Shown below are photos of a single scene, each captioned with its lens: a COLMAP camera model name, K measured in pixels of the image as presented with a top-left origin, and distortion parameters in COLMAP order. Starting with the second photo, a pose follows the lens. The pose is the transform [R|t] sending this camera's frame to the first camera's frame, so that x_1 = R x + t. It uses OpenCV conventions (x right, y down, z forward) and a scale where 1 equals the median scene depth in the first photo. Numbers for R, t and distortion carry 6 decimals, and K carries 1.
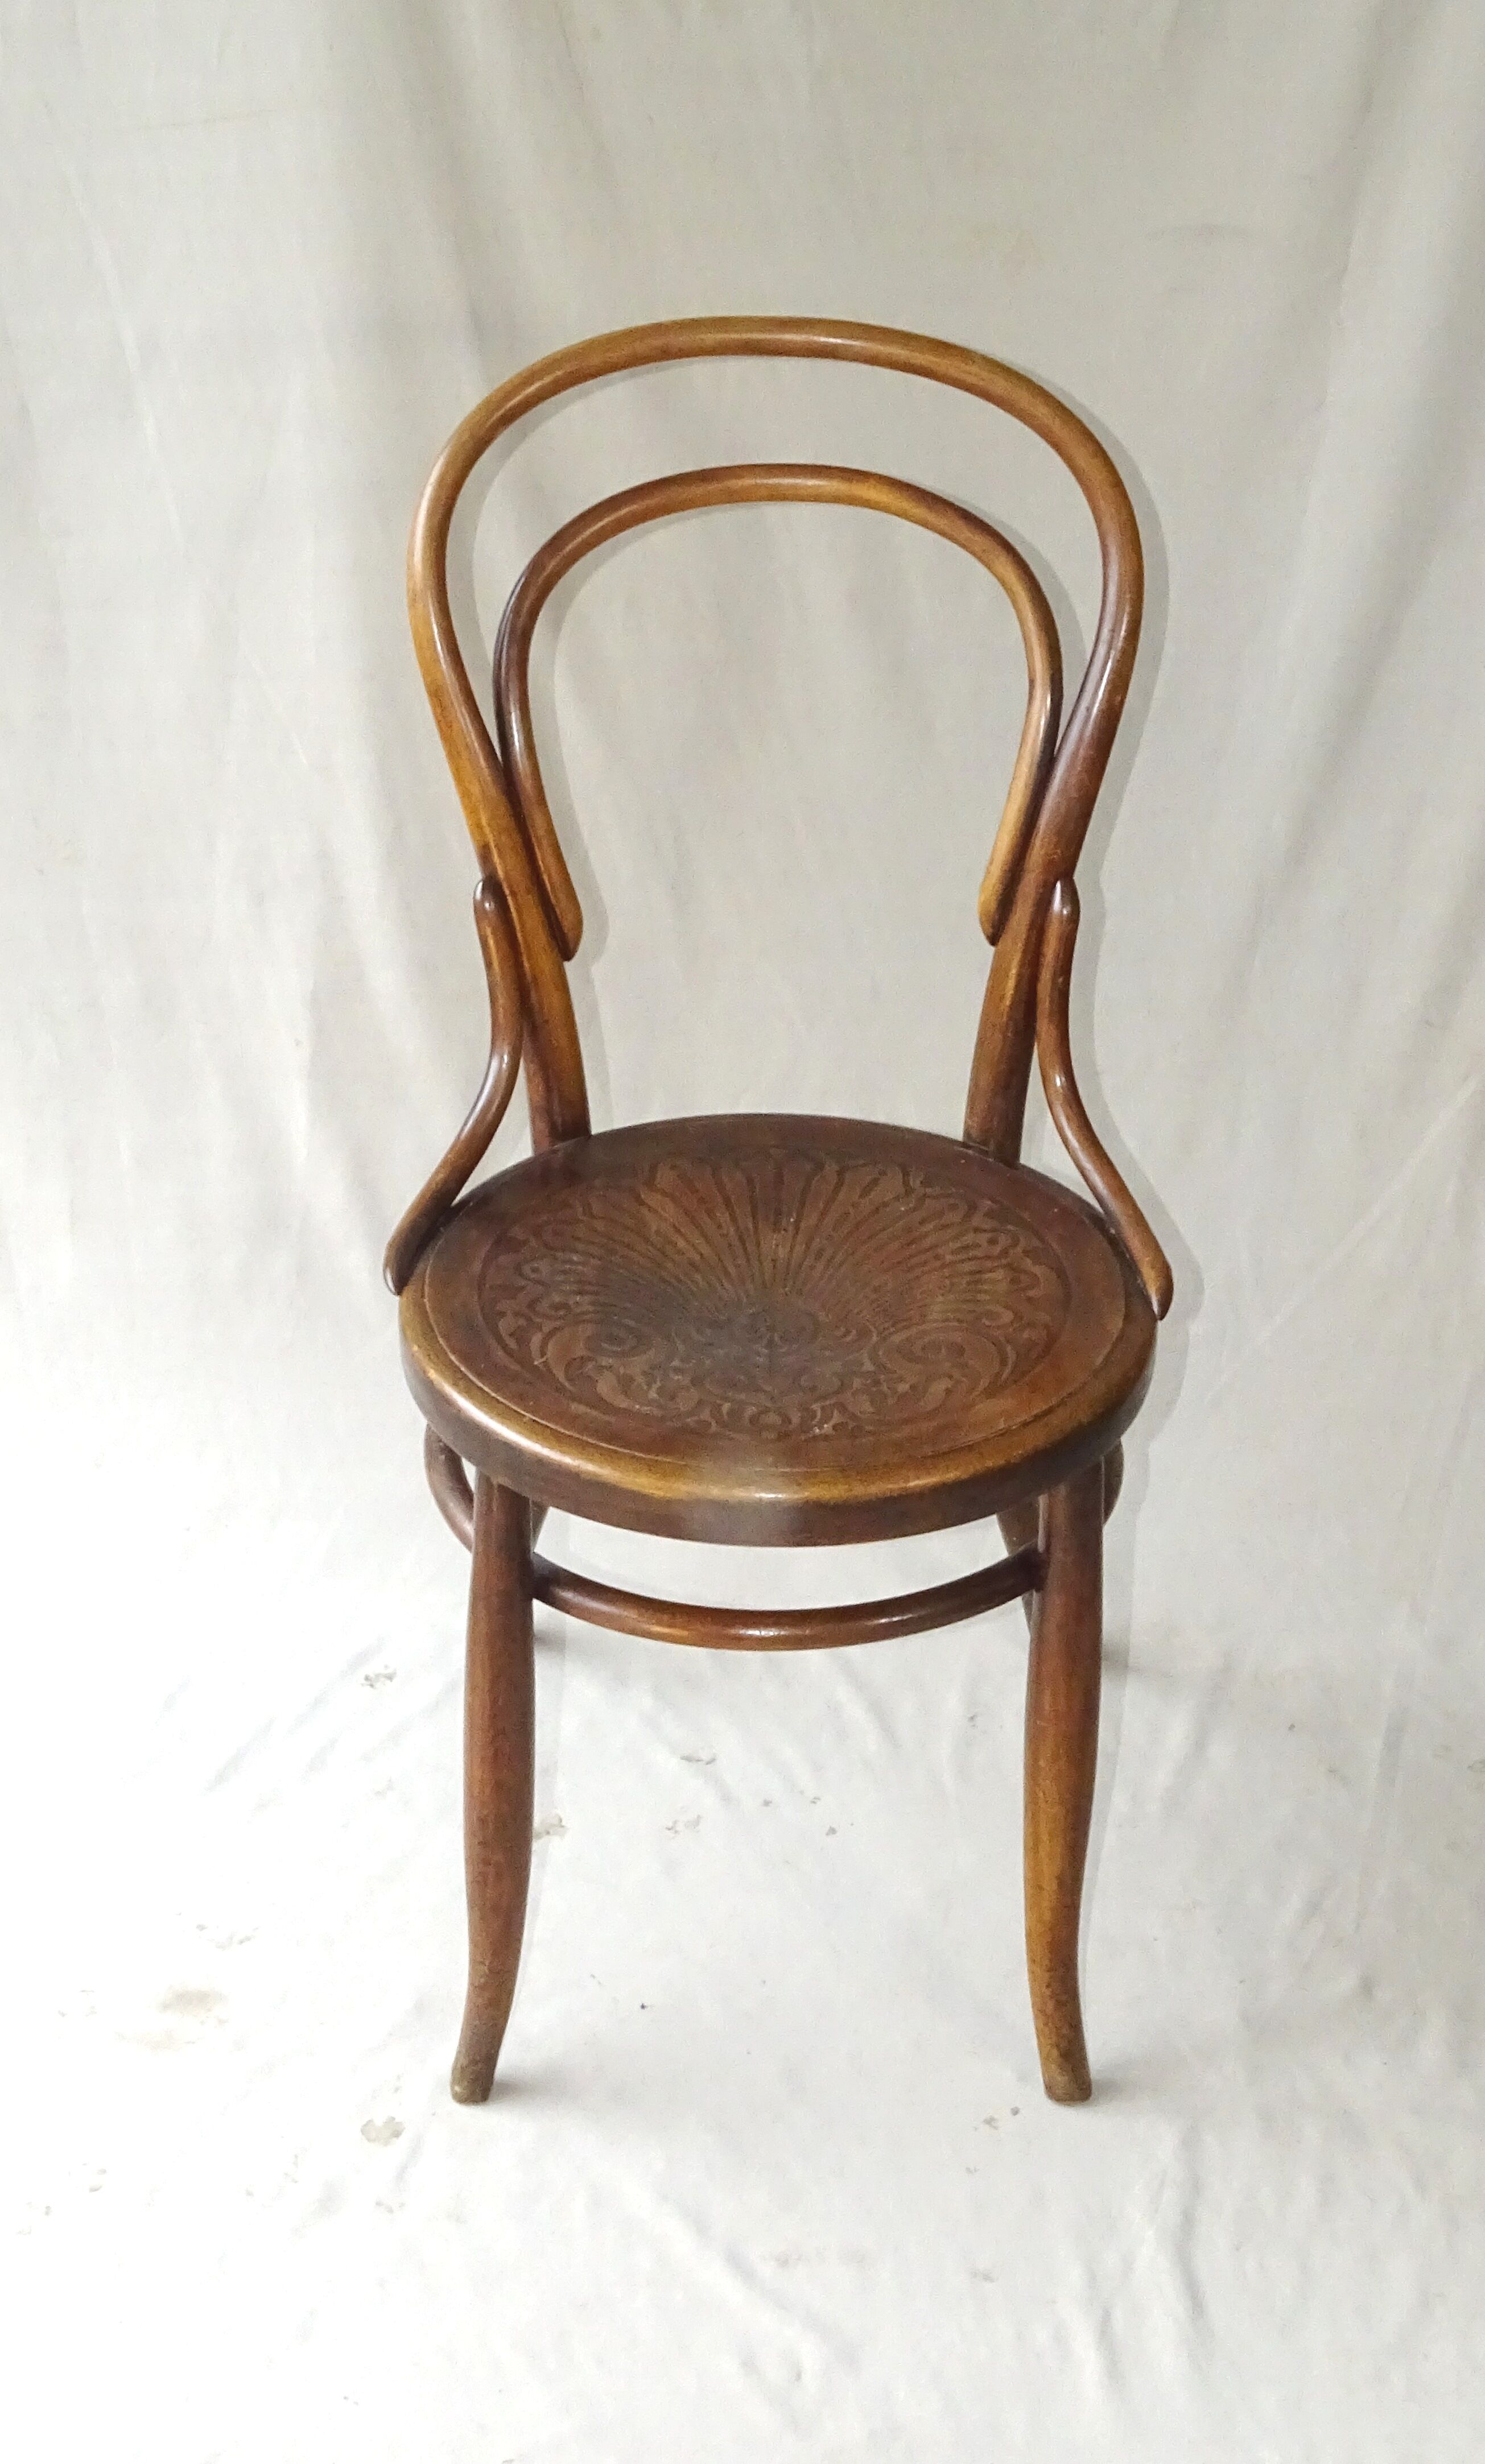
lens RADIAL K [[3522.8, 0, 760.1], [0, 3522.8, 1225.2], [0, 0, 1]] dist [0.032547, 0.000000]
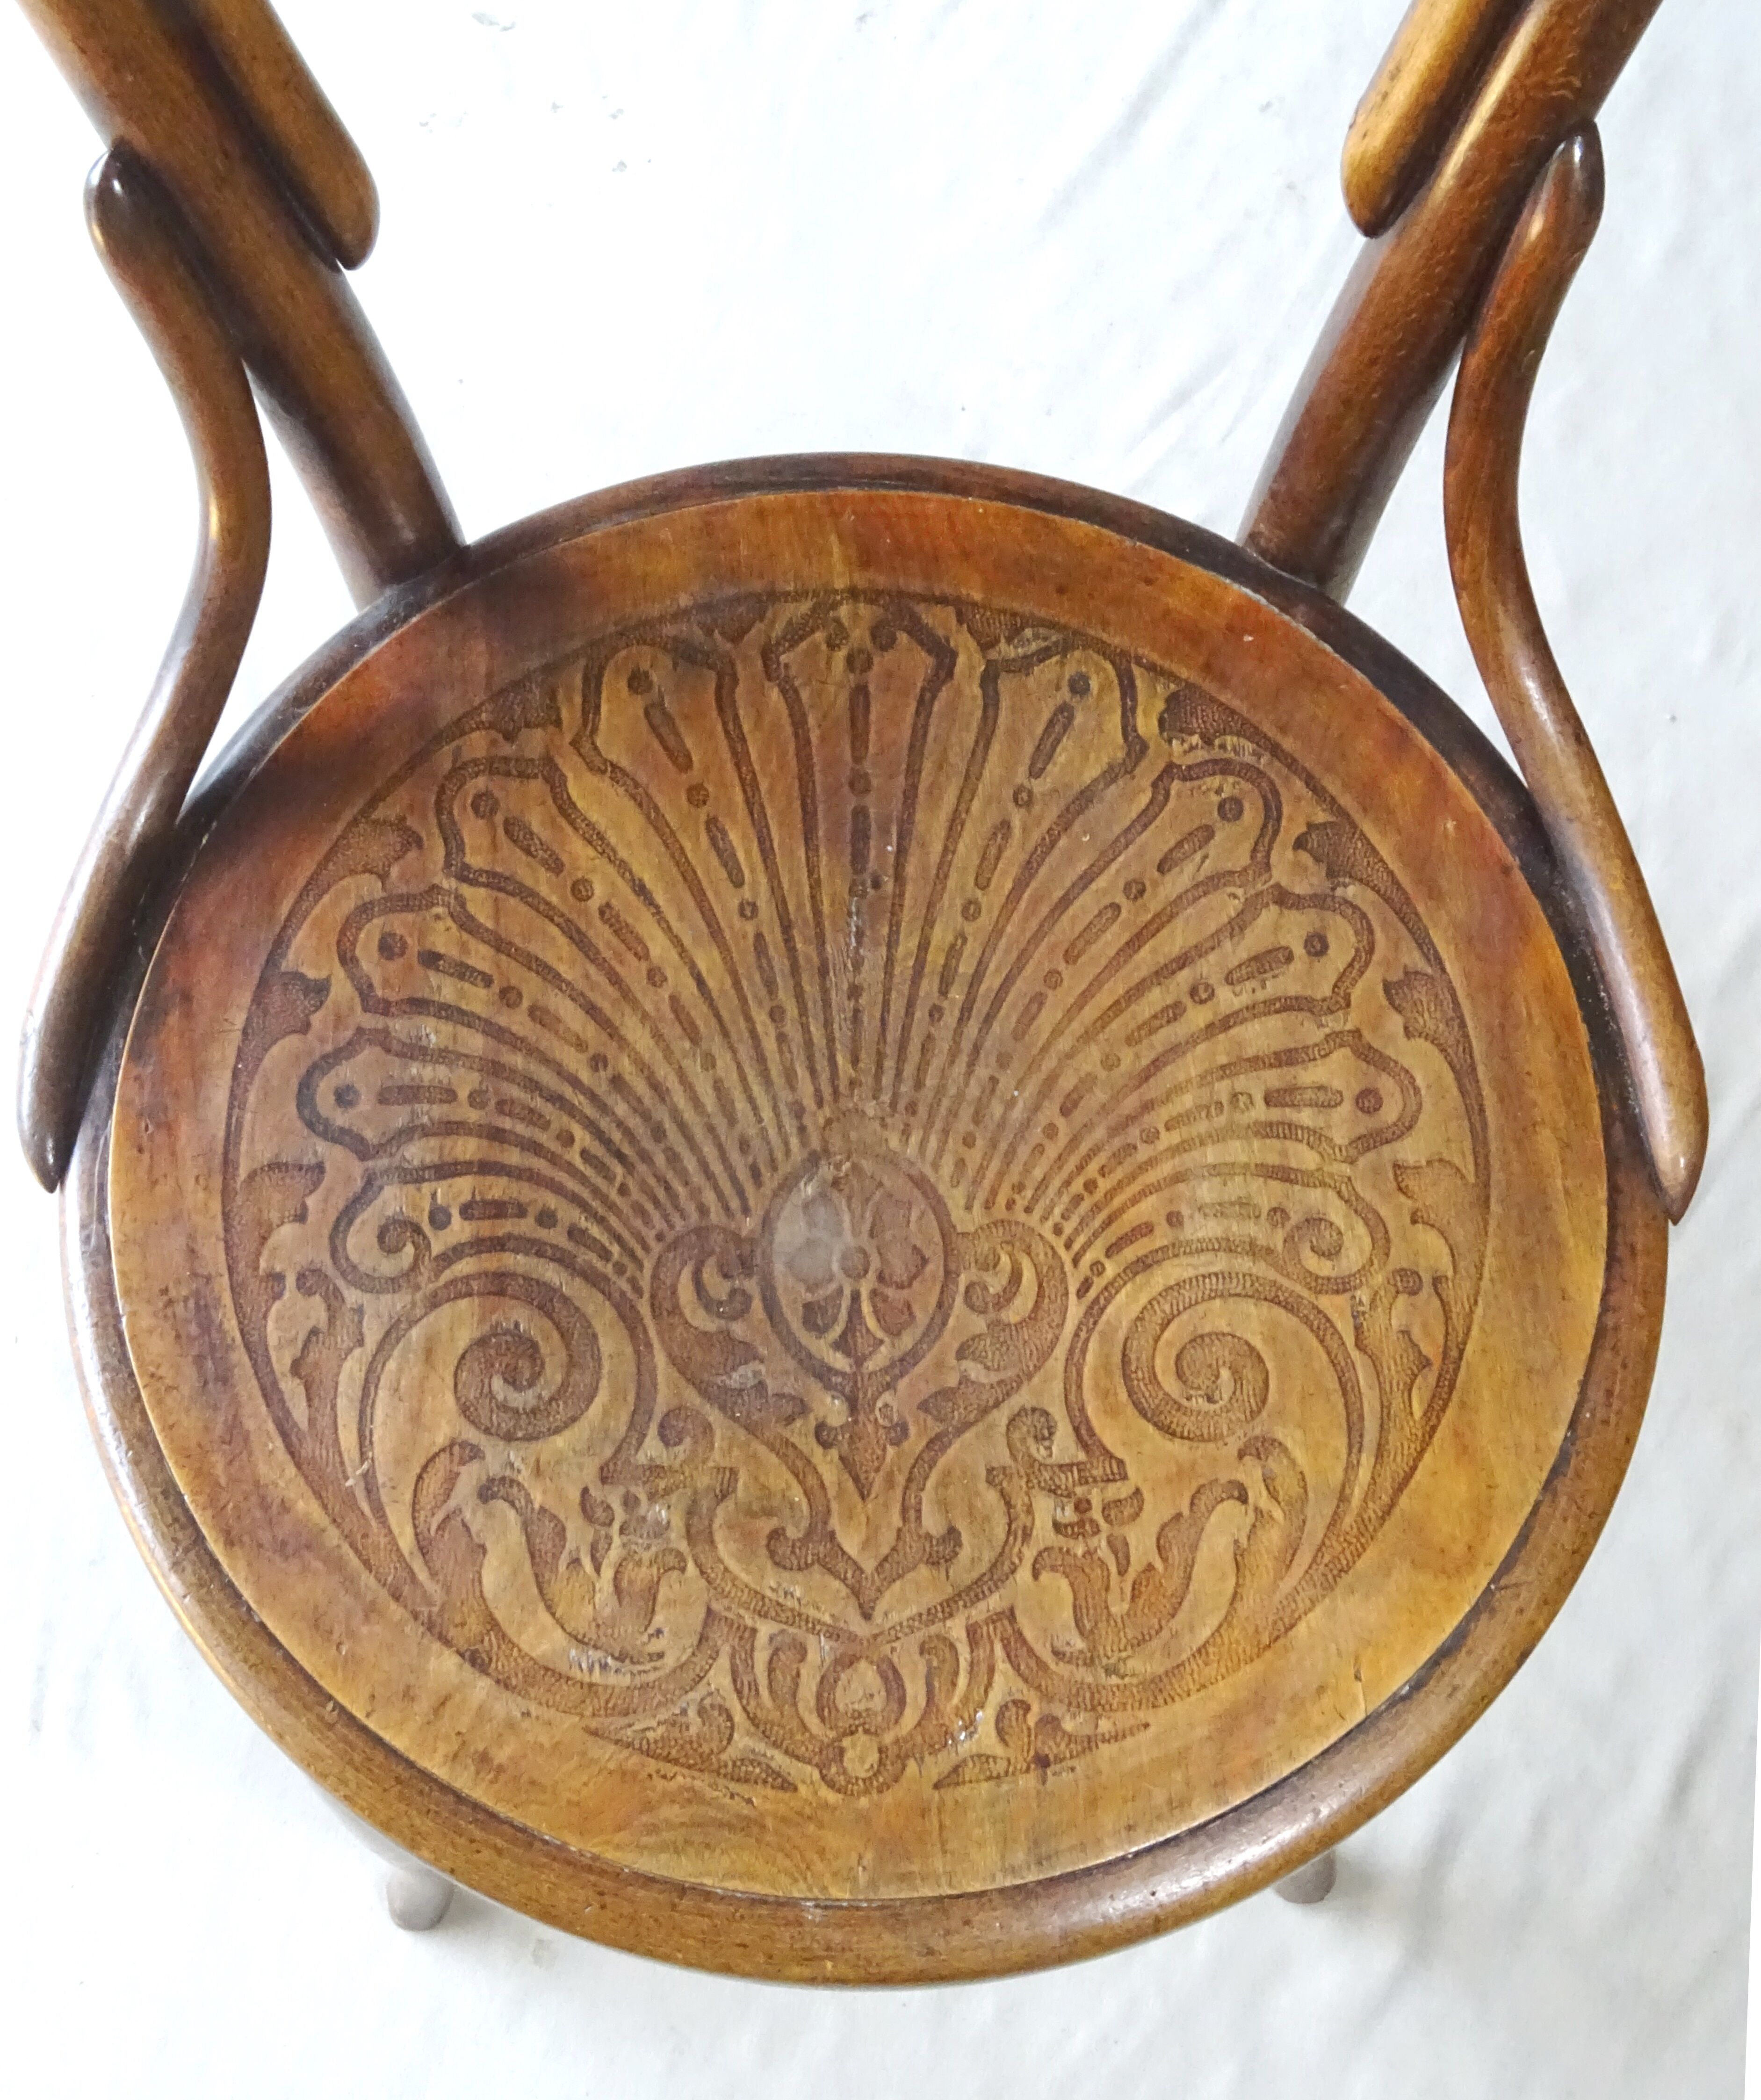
lens RADIAL K [[2697.3, 0, 867.0], [0, 2697.3, 1069.8], [0, 0, 1]] dist [0.002048, 0.000000]
pose [[0.999748, -0.021858, 0.005144, 0.003528], [0.013586, 0.771178, 0.636474, -0.206951], [-0.017879, -0.636244, 0.771281, 0.692068]]
